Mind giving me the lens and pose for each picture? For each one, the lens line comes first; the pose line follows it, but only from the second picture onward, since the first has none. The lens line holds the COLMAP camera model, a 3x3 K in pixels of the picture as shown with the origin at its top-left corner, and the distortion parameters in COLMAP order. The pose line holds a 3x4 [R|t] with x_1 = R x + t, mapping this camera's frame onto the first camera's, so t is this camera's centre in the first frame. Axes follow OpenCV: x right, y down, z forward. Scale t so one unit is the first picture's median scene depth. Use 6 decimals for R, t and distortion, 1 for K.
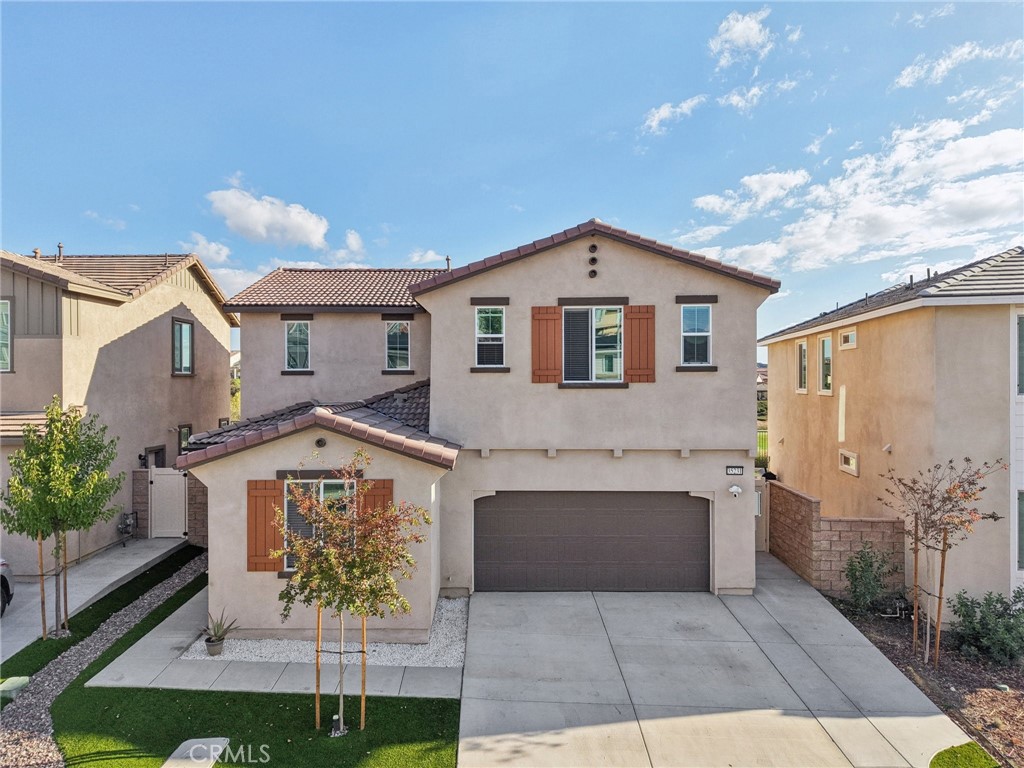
lens RADIAL K [[725.4, 0, 479.3], [0, 725.4, 397.0], [0, 0, 1]] dist [0.027924, -0.023341]
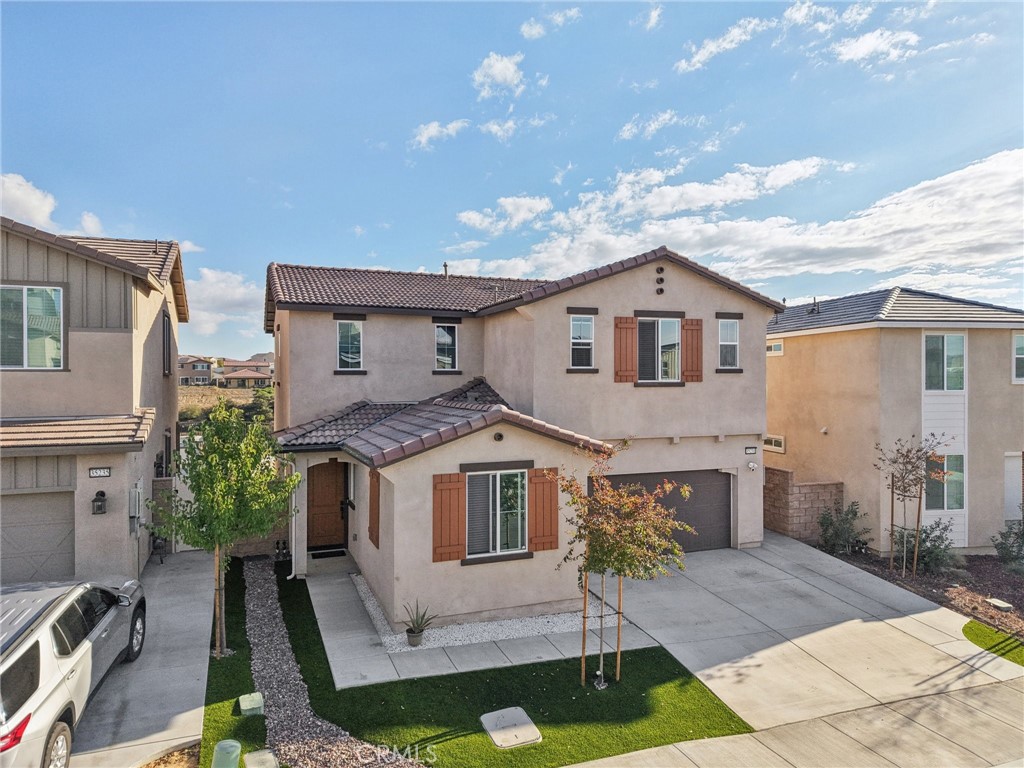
lens RADIAL K [[706.7, 0, 527.3], [0, 706.7, 383.9], [0, 0, 1]] dist [0.002490, 0.003071]
pose [[0.918511, -0.001449, 0.395392, -0.501596], [0.009187, 0.999802, -0.017678, 0.002343], [-0.395288, 0.019870, 0.918342, 0.010138]]
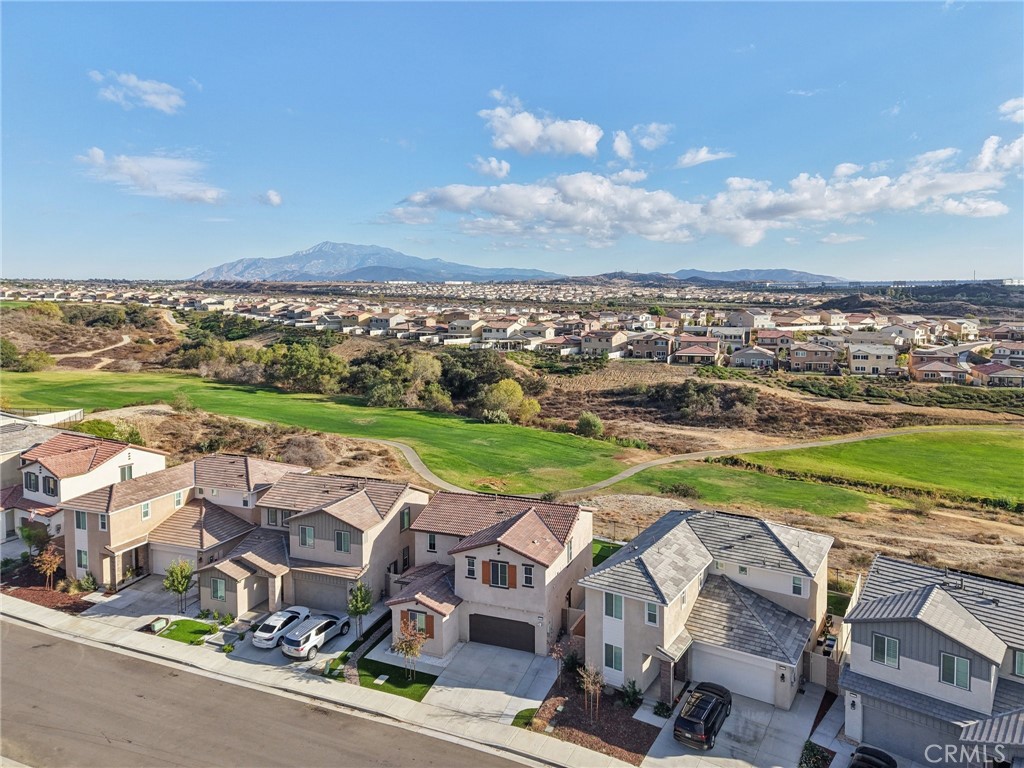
lens RADIAL K [[715.9, 0, 515.0], [0, 715.9, 363.2], [0, 0, 1]] dist [0.033733, -0.034595]
pose [[0.937844, 0.032716, -0.345512, 1.321701], [-0.002107, 0.996065, 0.088598, -1.321432], [0.347051, -0.082363, 0.934223, -1.953478]]
